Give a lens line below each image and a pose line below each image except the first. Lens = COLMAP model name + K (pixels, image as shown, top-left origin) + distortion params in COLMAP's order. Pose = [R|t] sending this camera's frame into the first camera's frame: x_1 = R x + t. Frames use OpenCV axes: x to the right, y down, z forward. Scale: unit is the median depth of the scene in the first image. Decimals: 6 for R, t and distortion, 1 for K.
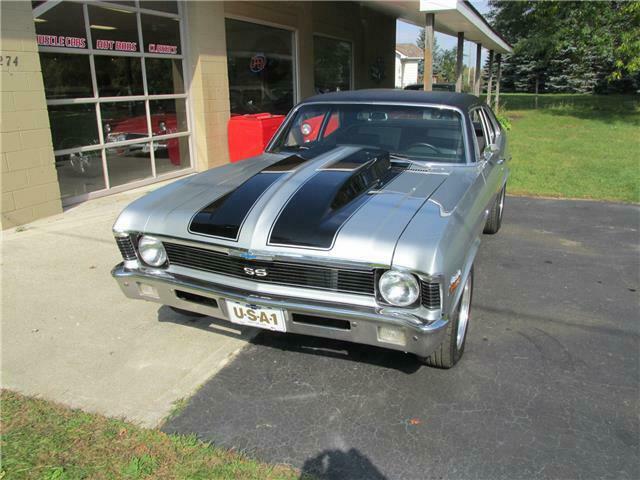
lens RADIAL K [[532.5, 0, 324.8], [0, 532.5, 240.6], [0, 0, 1]] dist [-0.037301, 0.012608]
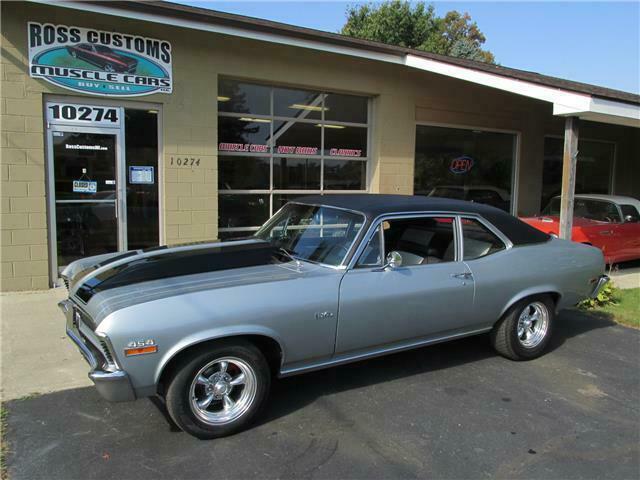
lens RADIAL K [[532.5, 0, 323.7], [0, 532.5, 240.3], [0, 0, 1]] dist [-0.037301, 0.012608]
pose [[0.805506, 0.094598, -0.584988, 0.423406], [-0.194771, 0.974594, -0.110592, -0.036776], [0.559664, 0.203021, 0.803466, 0.070561]]
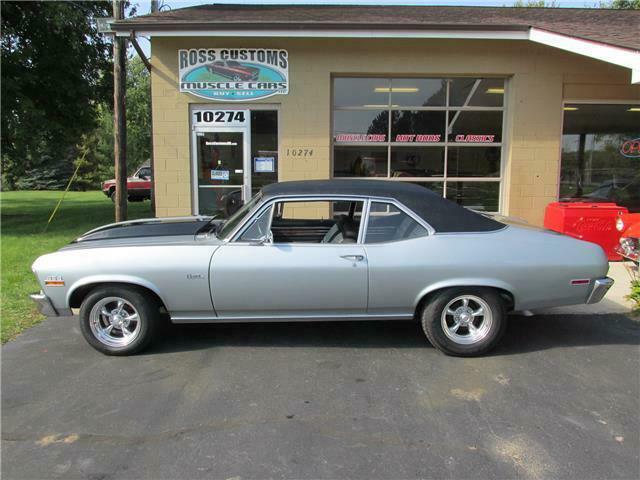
lens RADIAL K [[532.5, 0, 322.9], [0, 532.5, 239.4], [0, 0, 1]] dist [-0.037301, 0.012608]
pose [[0.377701, 0.140144, -0.915260, 0.744859], [-0.269006, 0.962452, 0.036359, -0.125121], [0.885990, 0.232478, 0.401219, 0.353511]]
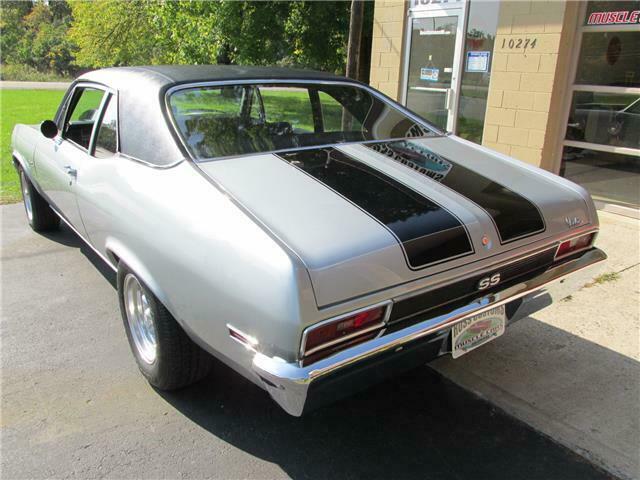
lens RADIAL K [[532.5, 0, 324.8], [0, 532.5, 237.5], [0, 0, 1]] dist [-0.037301, 0.012608]
pose [[-0.513256, 0.256018, -0.819160, 0.462571], [-0.268307, 0.858762, 0.436507, -0.283292], [0.815217, 0.443826, -0.372074, 0.970665]]
